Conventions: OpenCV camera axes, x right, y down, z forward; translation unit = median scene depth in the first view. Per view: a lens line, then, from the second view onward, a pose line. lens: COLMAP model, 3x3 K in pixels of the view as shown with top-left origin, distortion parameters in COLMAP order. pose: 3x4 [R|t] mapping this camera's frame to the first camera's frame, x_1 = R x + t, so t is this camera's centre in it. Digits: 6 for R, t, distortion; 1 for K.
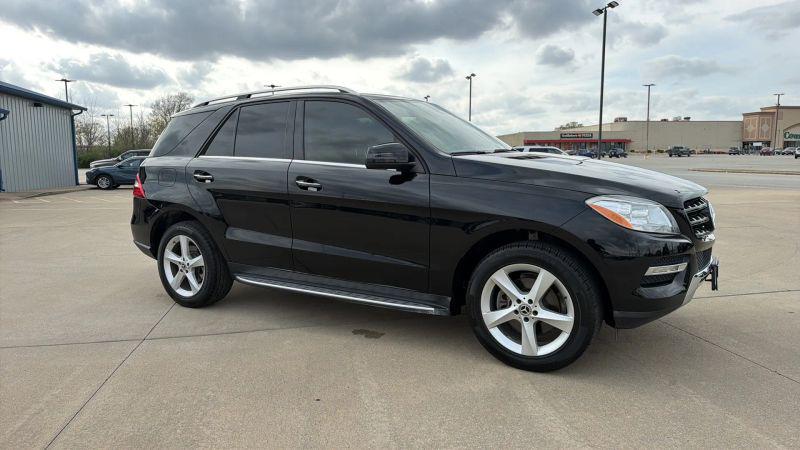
lens RADIAL K [[546.3, 0, 386.6], [0, 546.3, 218.9], [0, 0, 1]] dist [0.038751, -0.042702]
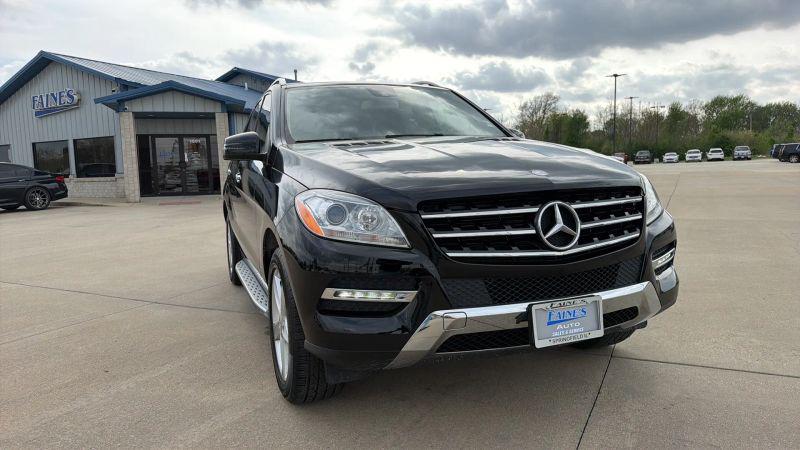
lens RADIAL K [[543.3, 0, 390.3], [0, 543.3, 244.2], [0, 0, 1]] dist [0.033086, -0.034402]
pose [[0.795485, 0.070546, -0.601853, 0.078391], [-0.040570, 0.997172, 0.063261, -0.001600], [0.604614, -0.025906, 0.796097, 0.038235]]
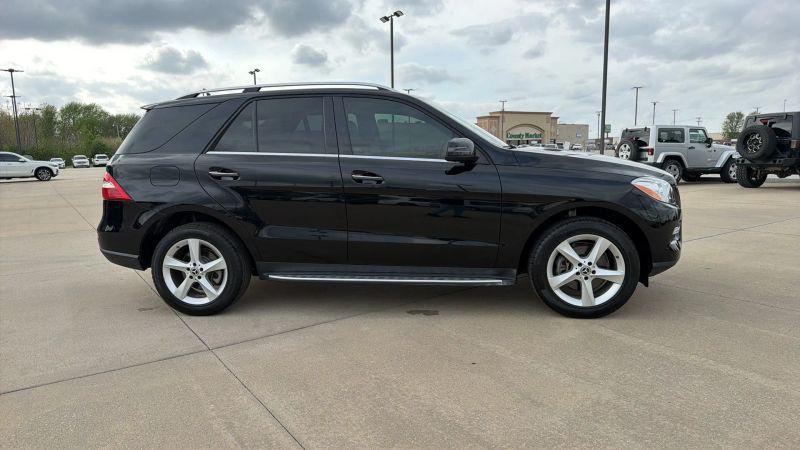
lens RADIAL K [[546.3, 0, 392.7], [0, 546.3, 230.8], [0, 0, 1]] dist [0.038751, -0.042702]
pose [[0.906897, -0.066103, 0.416135, -0.058876], [0.055669, 0.997757, 0.037172, 0.000191], [-0.417659, -0.010545, 0.908543, 0.003313]]
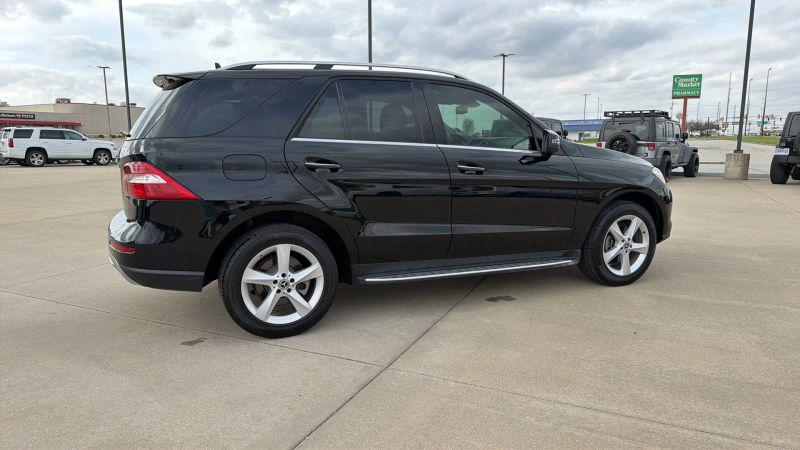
lens RADIAL K [[546.3, 0, 397.4], [0, 546.3, 226.0], [0, 0, 1]] dist [0.038751, -0.042702]
pose [[0.555463, -0.114503, 0.823620, -0.117650], [0.081799, 0.993194, 0.082912, -0.005683], [-0.827508, 0.021317, 0.561048, 0.058957]]
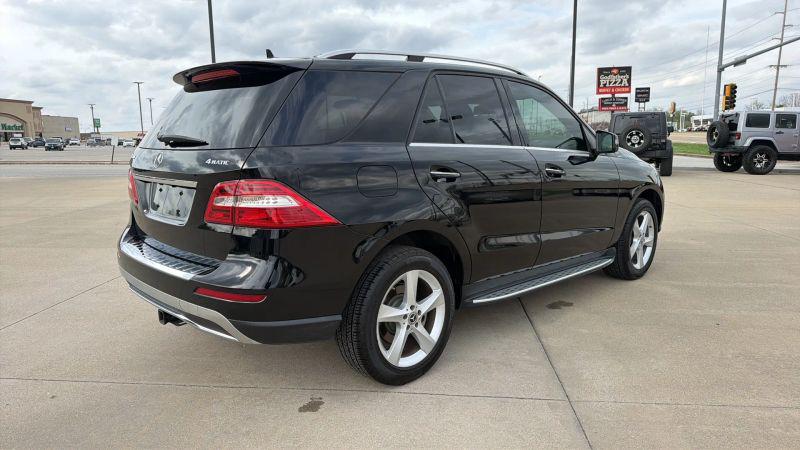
lens RADIAL K [[546.3, 0, 392.7], [0, 546.3, 231.4], [0, 0, 1]] dist [0.038751, -0.042702]
pose [[0.246362, -0.150027, 0.957496, -0.126466], [0.114231, 0.985555, 0.125032, -0.012283], [-0.962423, 0.078573, 0.259941, 0.112196]]
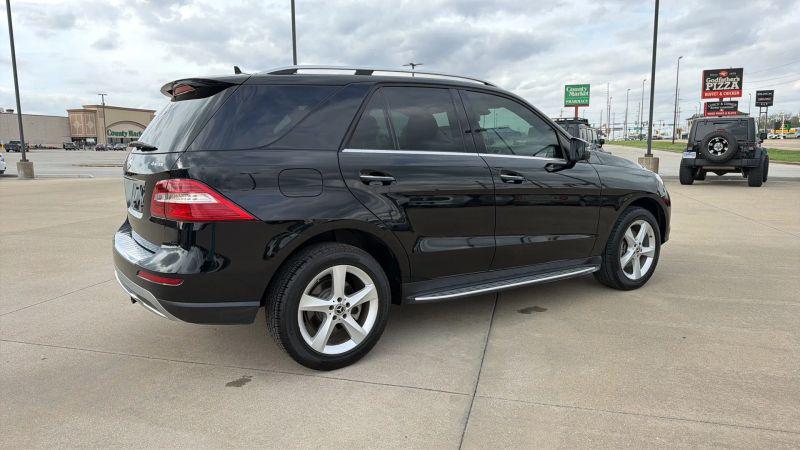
lens RADIAL K [[546.3, 0, 393.3], [0, 546.3, 220.1], [0, 0, 1]] dist [0.038751, -0.042702]
pose [[0.408964, -0.111114, 0.905760, -0.124737], [0.101598, 0.991933, 0.075813, -0.009177], [-0.906877, 0.061019, 0.416954, 0.085516]]
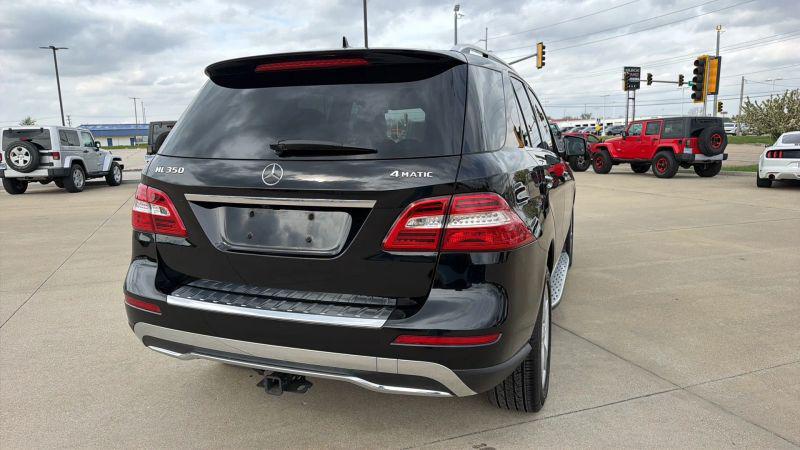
lens RADIAL K [[546.3, 0, 400.0], [0, 546.3, 222.4], [0, 0, 1]] dist [0.038751, -0.042702]
pose [[-0.206432, -0.127004, 0.970183, -0.117508], [0.127137, 0.979653, 0.155296, -0.018691], [-0.970166, 0.155405, -0.186085, 0.163168]]
